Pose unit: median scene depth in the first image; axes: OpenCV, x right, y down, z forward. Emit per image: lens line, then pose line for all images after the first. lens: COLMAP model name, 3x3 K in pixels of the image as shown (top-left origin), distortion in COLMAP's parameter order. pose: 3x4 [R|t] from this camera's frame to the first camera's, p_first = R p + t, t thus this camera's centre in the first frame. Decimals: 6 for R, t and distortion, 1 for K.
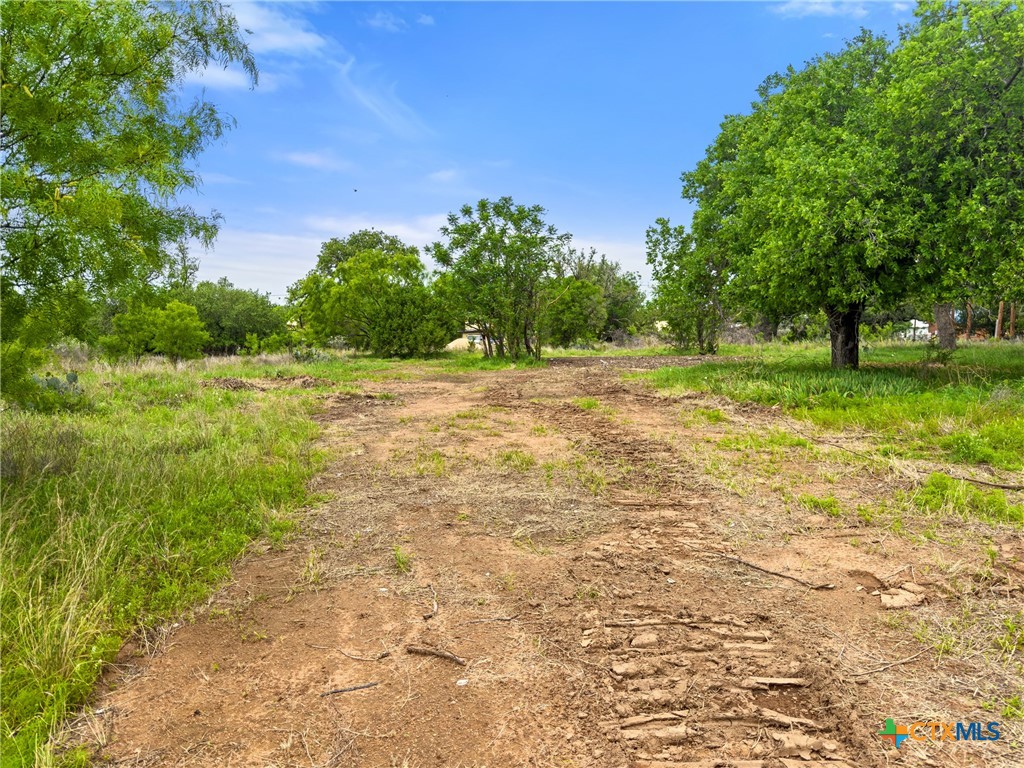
lens RADIAL K [[720.4, 0, 510.2], [0, 720.4, 402.1], [0, 0, 1]] dist [0.003535, 0.000567]
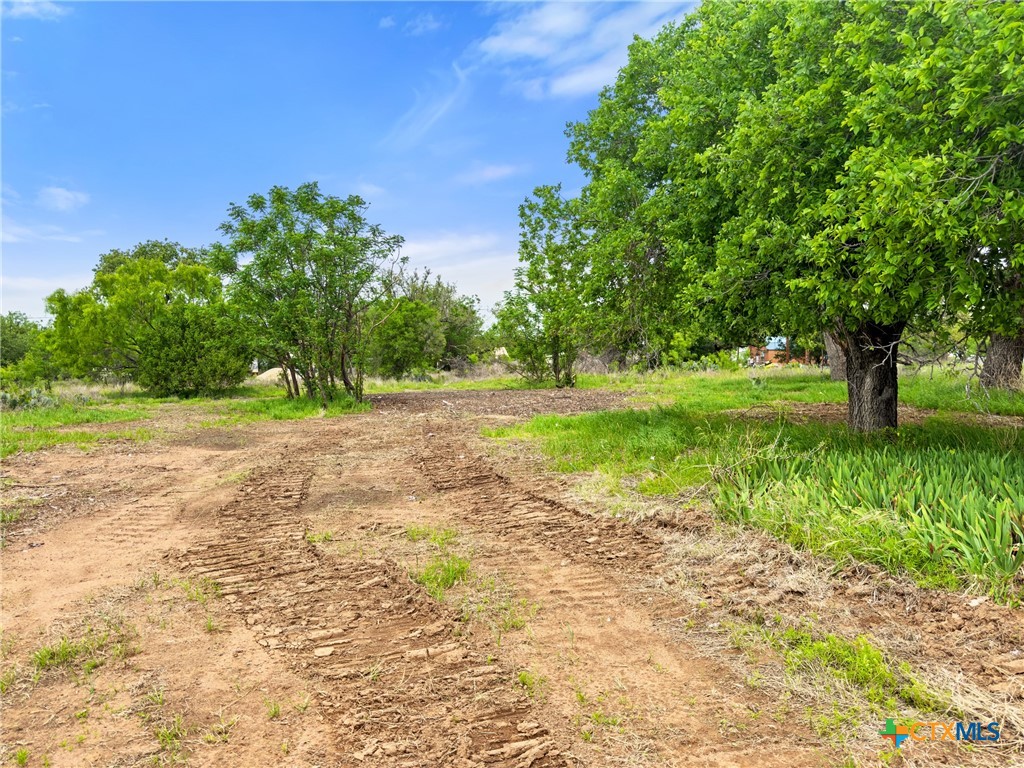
lens RADIAL K [[729.0, 0, 512.0], [0, 729.0, 384.0], [0, 0, 1]] dist [-0.003358, 0.002215]
pose [[0.973877, -0.013160, 0.226693, 0.015507], [0.027110, 0.997917, -0.058534, -0.020061], [-0.225450, 0.063150, 0.972206, 0.164865]]
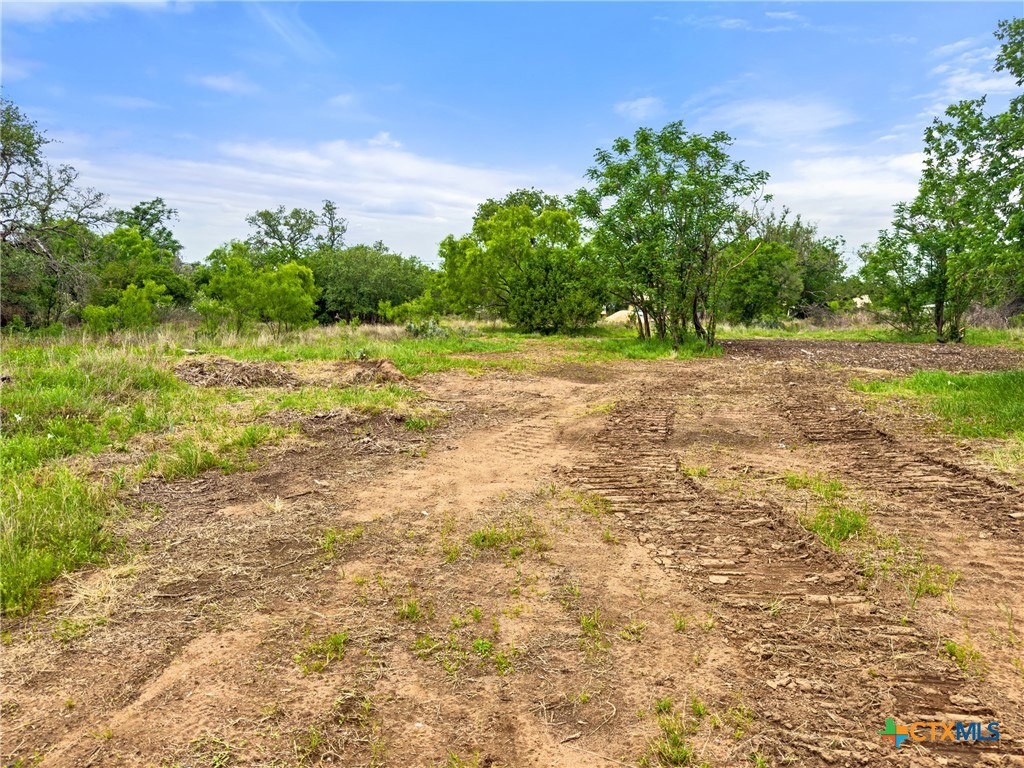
lens RADIAL K [[729.2, 0, 512.0], [0, 729.2, 384.0], [0, 0, 1]] dist [0.000063, -0.016207]
pose [[0.973193, 0.046925, -0.225153, 0.007622], [-0.043391, 0.998845, 0.020621, -0.018464], [0.225860, -0.010299, 0.974105, 0.164499]]
